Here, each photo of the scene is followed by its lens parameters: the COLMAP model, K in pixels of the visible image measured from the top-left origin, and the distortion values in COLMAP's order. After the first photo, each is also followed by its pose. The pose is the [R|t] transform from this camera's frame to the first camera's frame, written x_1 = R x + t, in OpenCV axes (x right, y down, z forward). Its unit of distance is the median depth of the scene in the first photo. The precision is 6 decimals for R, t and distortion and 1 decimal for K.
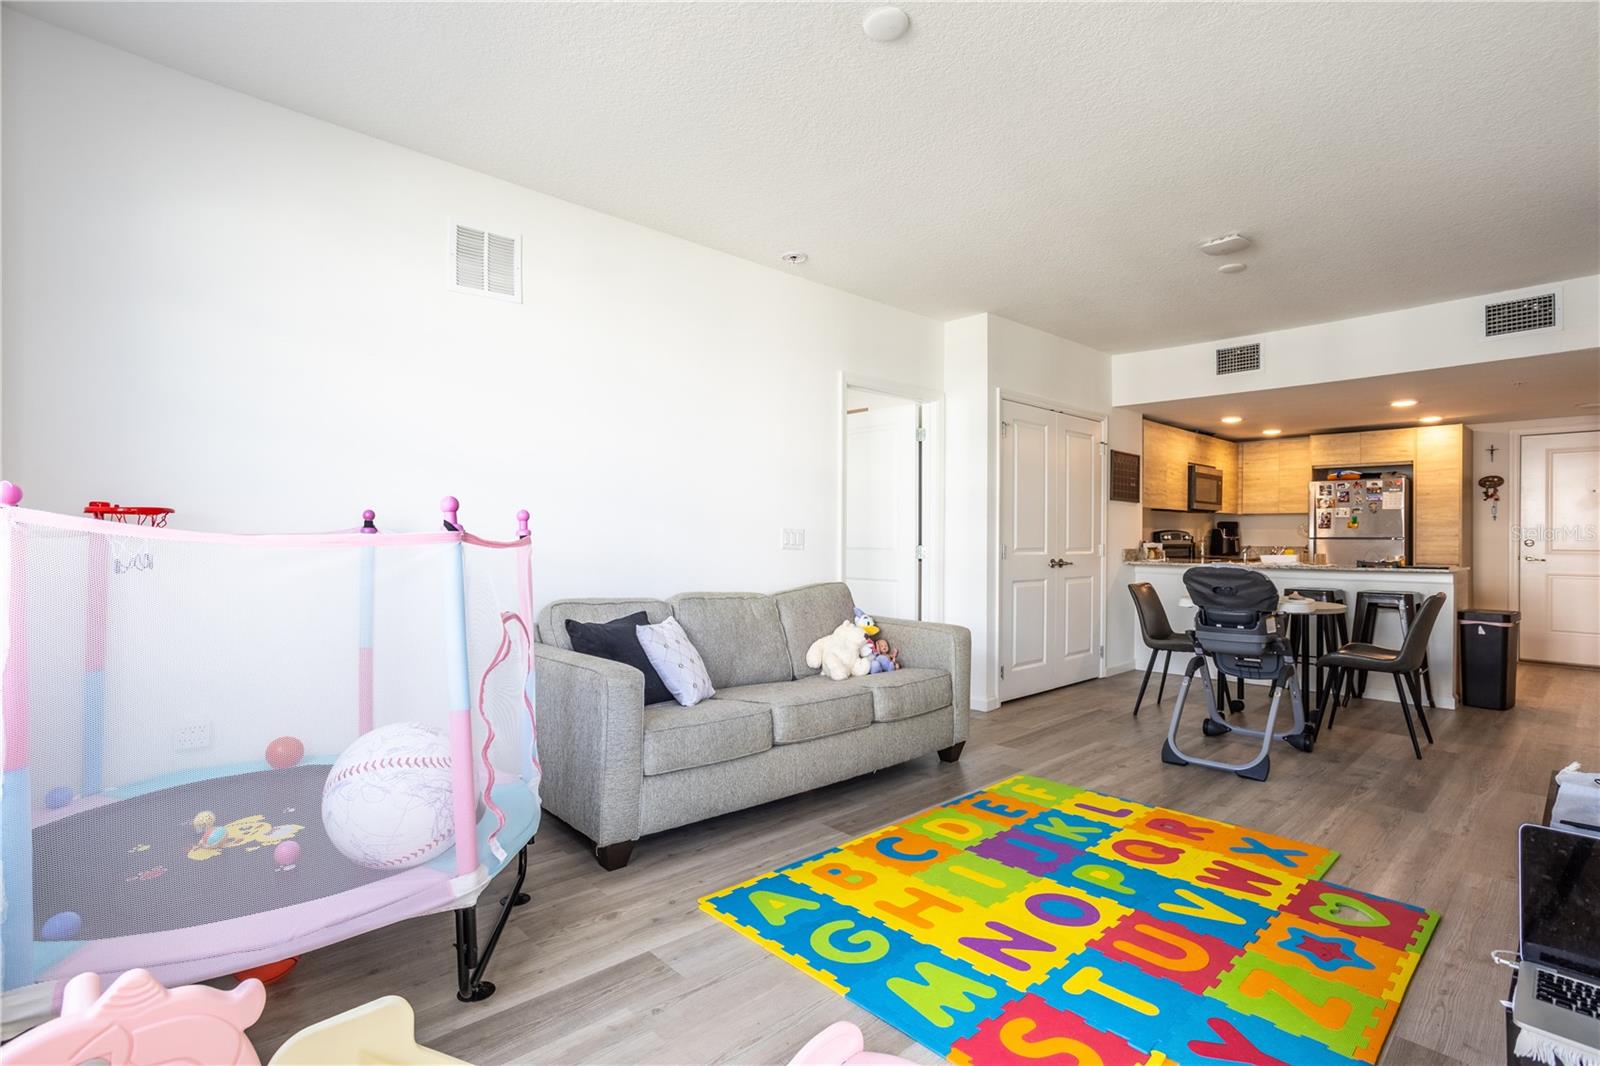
lens RADIAL K [[751.7, 0, 790.9], [0, 751.7, 531.5], [0, 0, 1]] dist [0.001053, 0.002583]
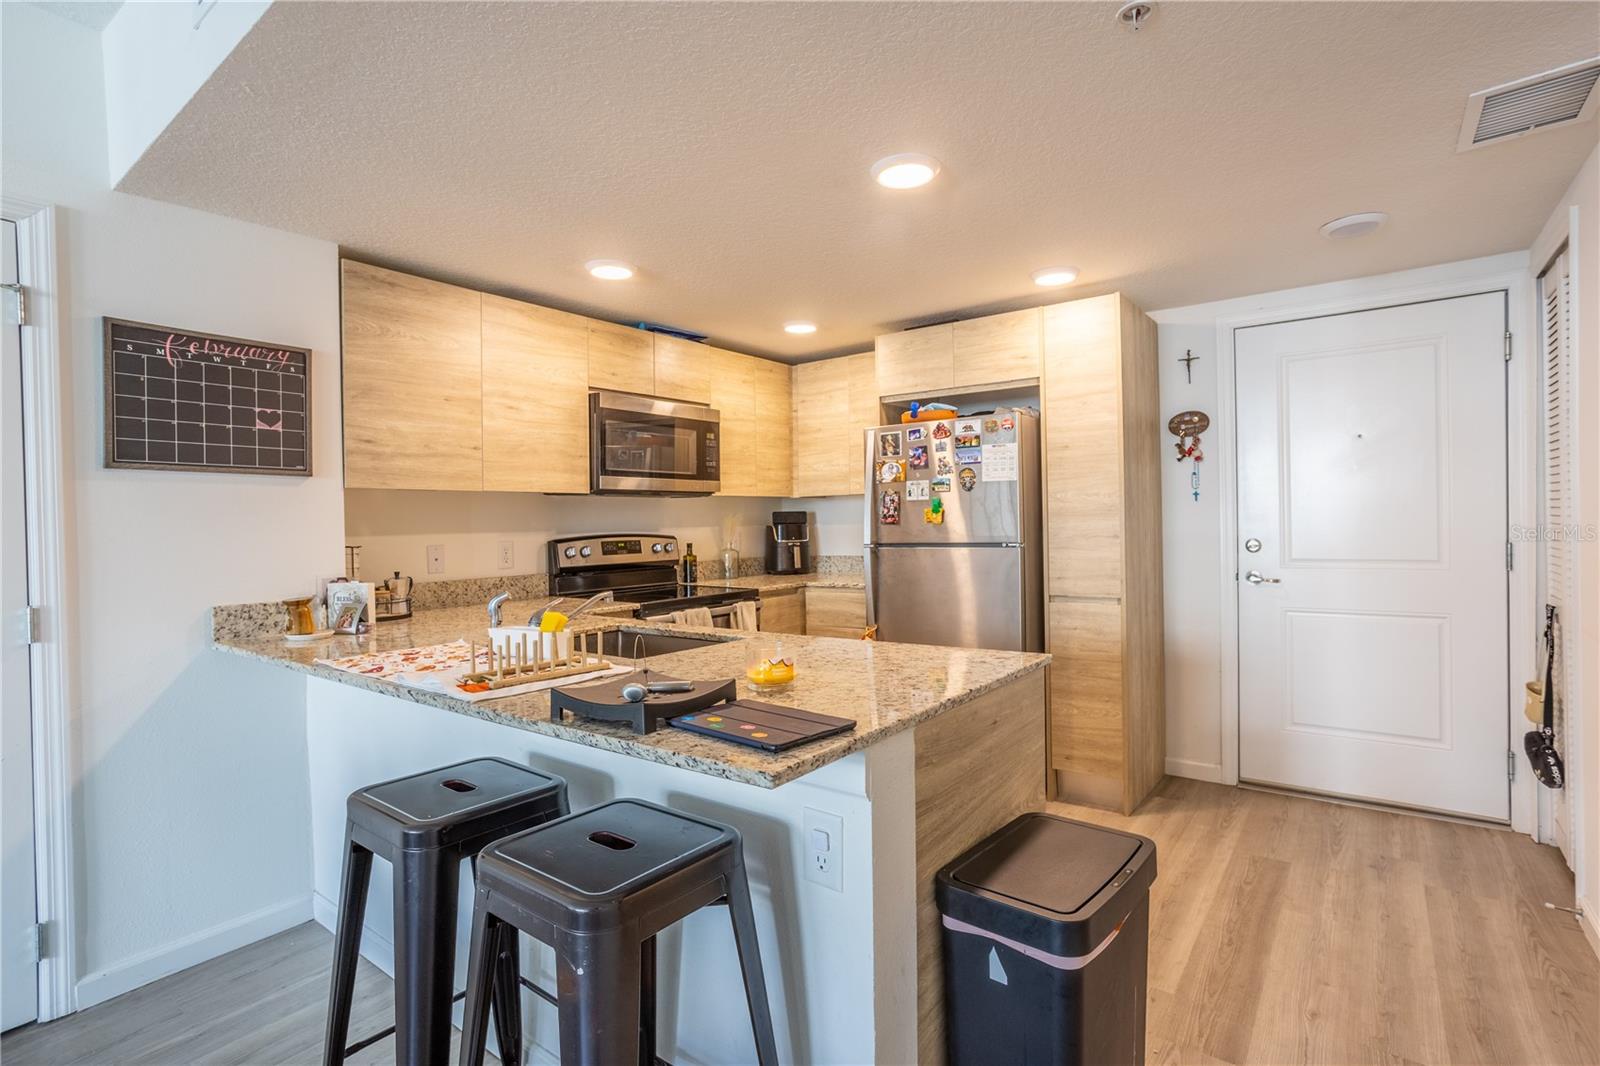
lens RADIAL K [[751.7, 0, 807.1], [0, 751.7, 530.2], [0, 0, 1]] dist [0.001053, 0.002583]
pose [[0.981737, -0.029726, 0.187904, 0.585214], [0.027042, 0.999493, 0.016833, -0.010524], [-0.188309, -0.011444, 0.982043, 0.557749]]
